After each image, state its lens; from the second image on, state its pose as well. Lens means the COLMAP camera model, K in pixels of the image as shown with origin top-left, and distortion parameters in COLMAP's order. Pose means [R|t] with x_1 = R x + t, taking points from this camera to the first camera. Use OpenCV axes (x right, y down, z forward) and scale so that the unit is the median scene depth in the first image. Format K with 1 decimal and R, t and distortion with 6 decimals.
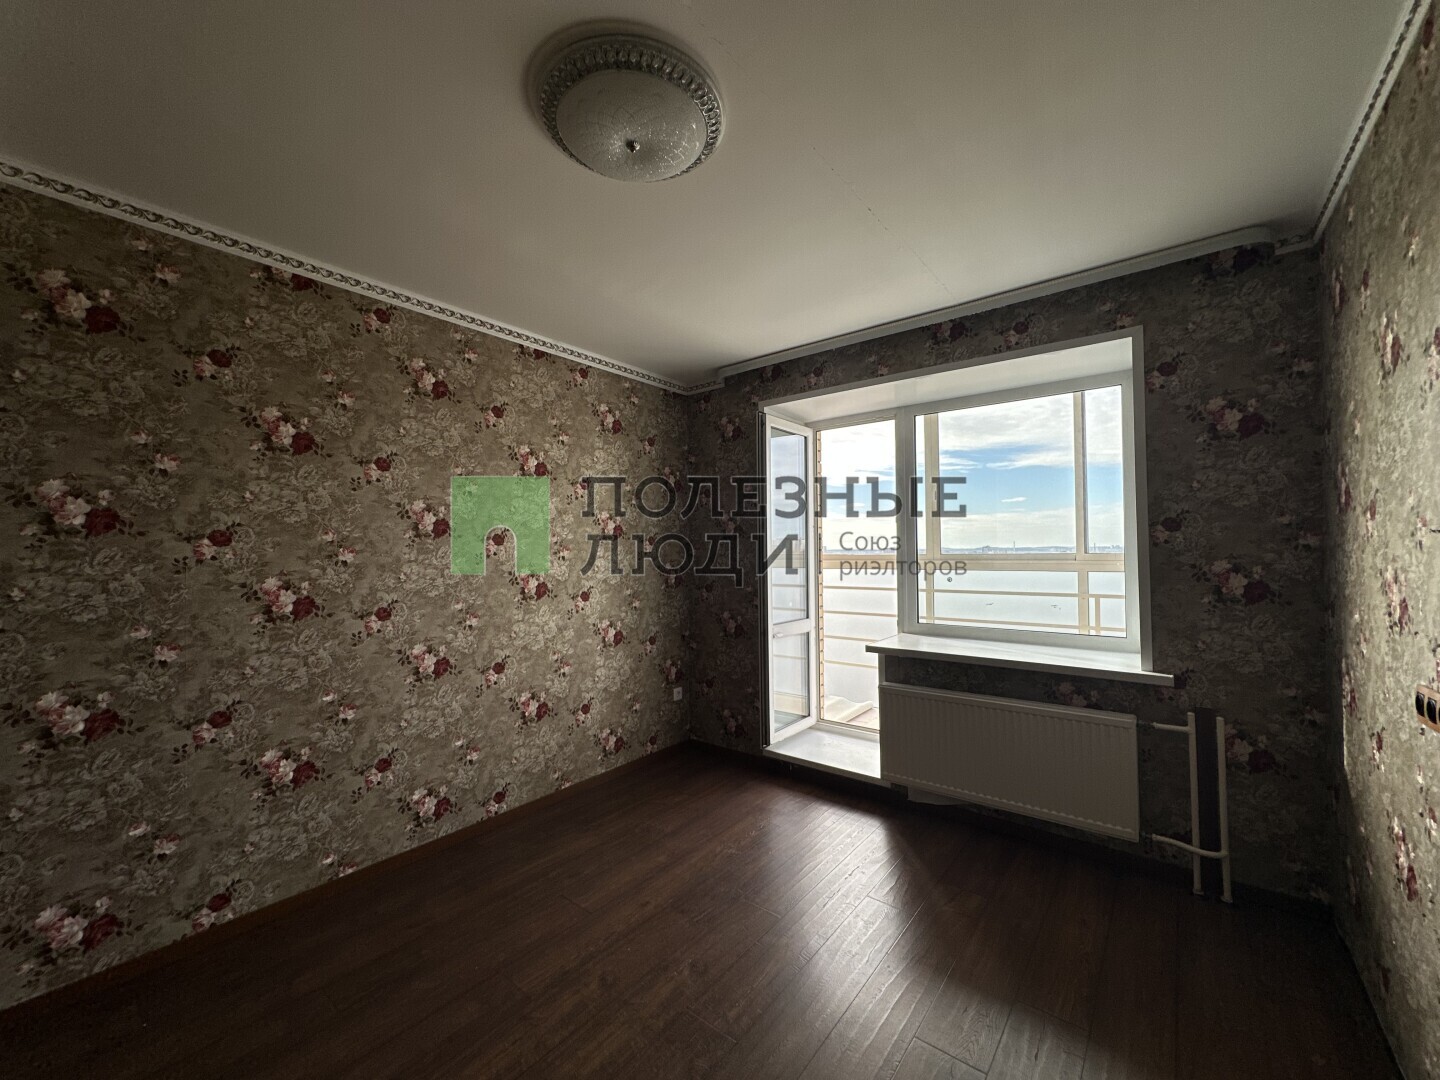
lens RADIAL K [[571.3, 0, 715.7], [0, 571.3, 546.9], [0, 0, 1]] dist [0.002516, 0.000169]
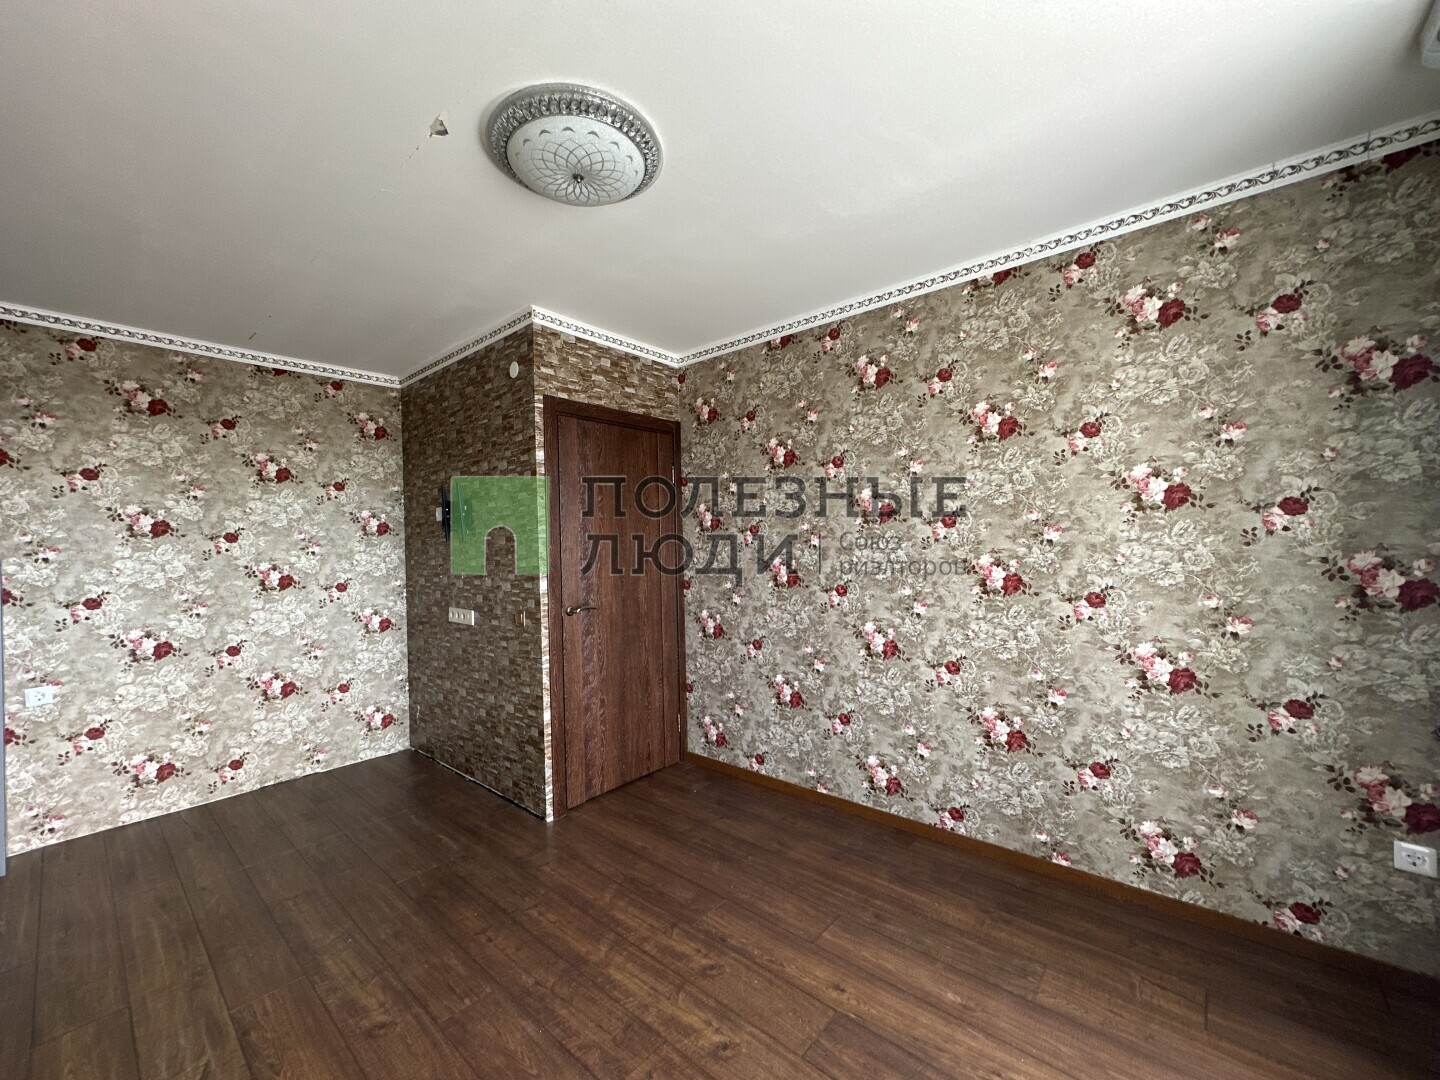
lens RADIAL K [[577.0, 0, 681.7], [0, 577.0, 541.0], [0, 0, 1]] dist [-0.000321, 0.000158]
pose [[-0.062056, 0.010808, -0.998014, 0.349107], [0.033727, 0.999393, 0.008726, -0.002464], [0.997503, -0.033118, -0.062383, 0.429160]]
